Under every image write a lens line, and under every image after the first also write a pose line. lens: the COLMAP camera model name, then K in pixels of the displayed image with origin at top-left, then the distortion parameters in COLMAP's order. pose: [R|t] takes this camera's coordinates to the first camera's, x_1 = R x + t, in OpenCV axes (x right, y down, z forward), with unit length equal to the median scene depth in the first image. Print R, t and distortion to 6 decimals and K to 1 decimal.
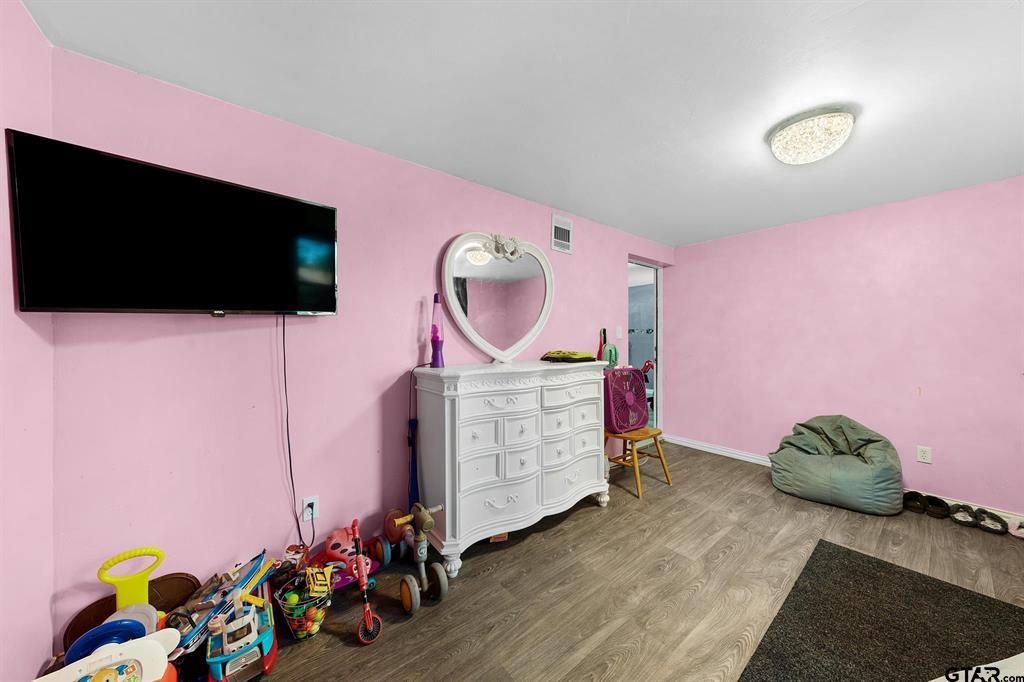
lens RADIAL K [[349.7, 0, 512.8], [0, 349.7, 345.1], [0, 0, 1]] dist [0.001786, -0.000649]
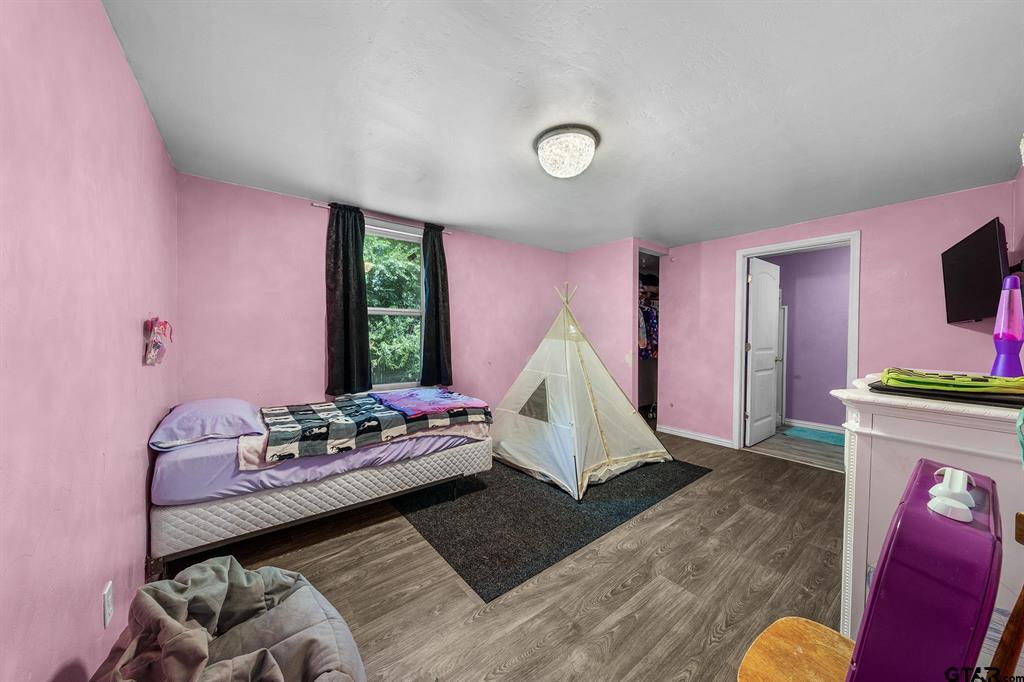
lens RADIAL K [[349.7, 0, 514.5], [0, 349.7, 340.5], [0, 0, 1]] dist [0.001786, -0.000649]
pose [[-0.999991, -0.003945, 0.001474, 0.943089], [-0.003880, 0.999139, 0.041310, -0.041264], [-0.001635, 0.041304, -0.999145, 1.978259]]
